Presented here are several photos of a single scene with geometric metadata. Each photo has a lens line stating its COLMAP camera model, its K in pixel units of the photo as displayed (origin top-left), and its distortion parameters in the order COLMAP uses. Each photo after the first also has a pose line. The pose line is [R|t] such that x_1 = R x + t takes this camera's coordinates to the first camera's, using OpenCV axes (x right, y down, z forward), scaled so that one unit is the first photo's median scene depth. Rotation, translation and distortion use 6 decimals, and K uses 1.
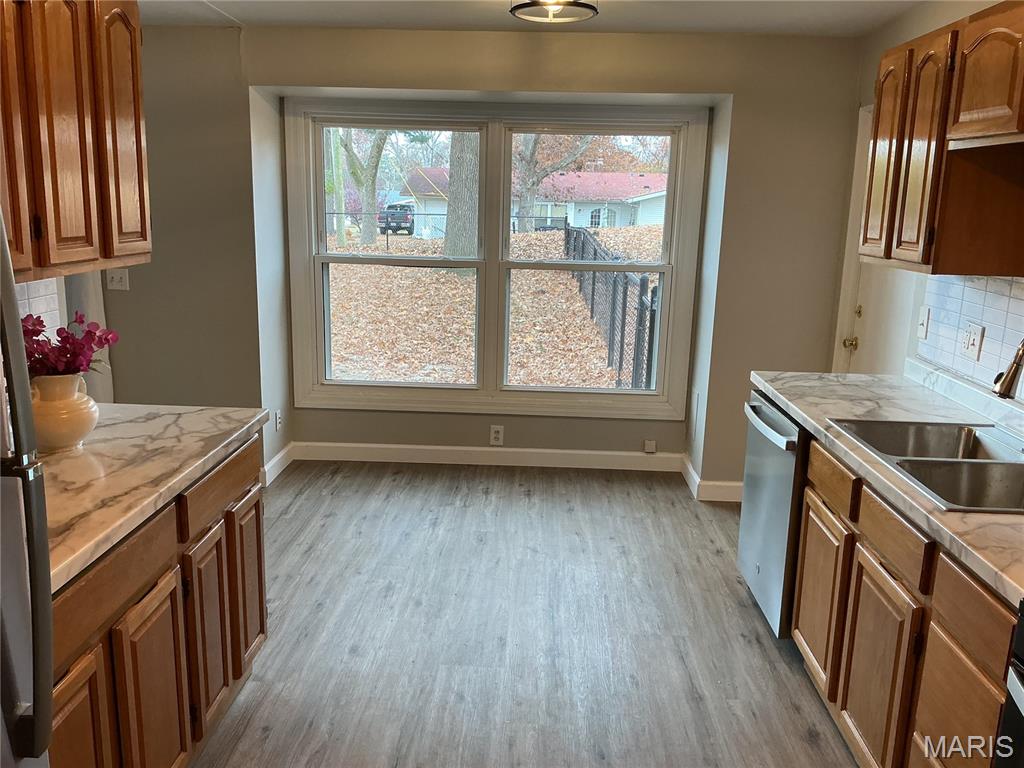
lens RADIAL K [[873.2, 0, 512.0], [0, 873.2, 384.0], [0, 0, 1]] dist [0.015199, 0.002541]
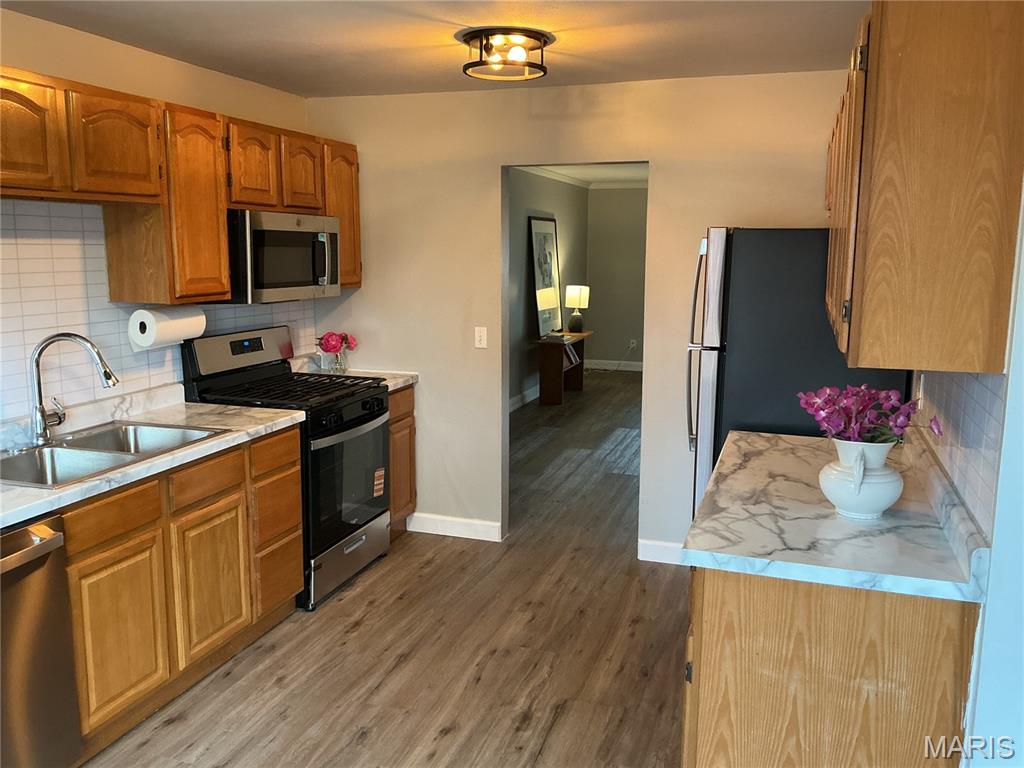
lens RADIAL K [[873.2, 0, 512.0], [0, 873.2, 384.0], [0, 0, 1]] dist [0.015199, 0.002541]
pose [[-0.961483, -0.072159, 0.265224, -0.383097], [0.028993, 0.932917, 0.358923, -0.439404], [-0.273331, 0.352788, -0.894891, 1.938605]]
